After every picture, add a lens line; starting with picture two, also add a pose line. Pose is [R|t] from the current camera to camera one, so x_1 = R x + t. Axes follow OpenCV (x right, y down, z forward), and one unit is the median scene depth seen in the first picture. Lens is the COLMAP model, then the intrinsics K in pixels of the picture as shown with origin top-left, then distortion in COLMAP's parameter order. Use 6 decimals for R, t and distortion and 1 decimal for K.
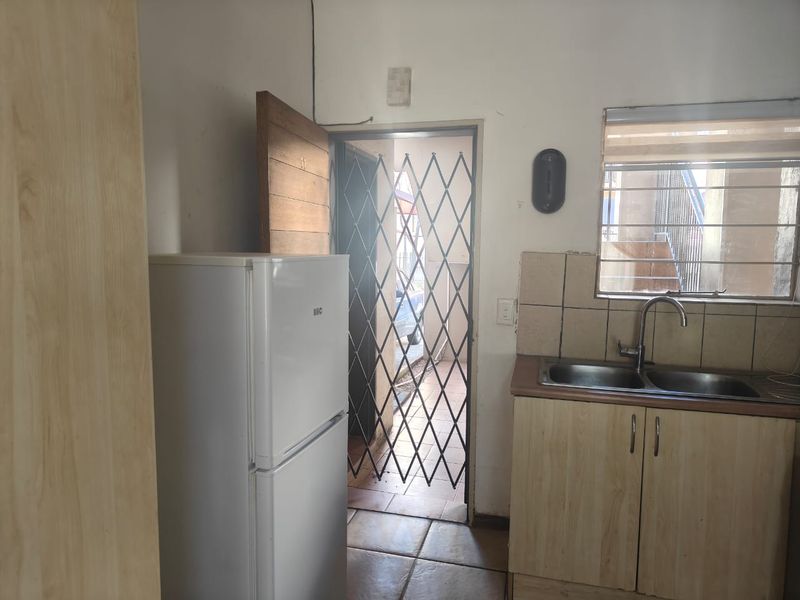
lens RADIAL K [[549.2, 0, 398.6], [0, 549.2, 298.1], [0, 0, 1]] dist [0.004441, 0.002100]
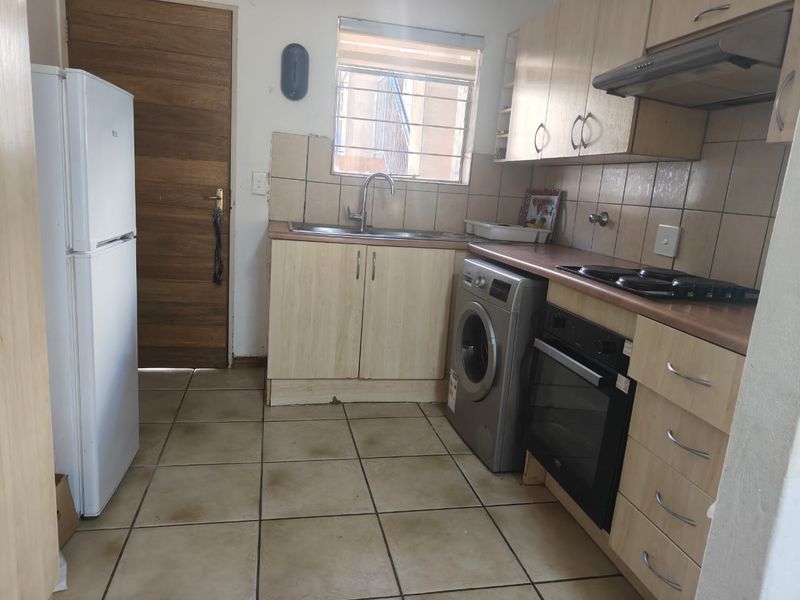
lens RADIAL K [[549.2, 0, 398.7], [0, 549.2, 301.8], [0, 0, 1]] dist [0.004441, 0.002100]
pose [[0.885715, -0.037643, 0.462700, -0.113580], [-0.019758, 0.992747, 0.118586, 0.155668], [-0.463808, -0.114176, 0.878547, -0.244517]]
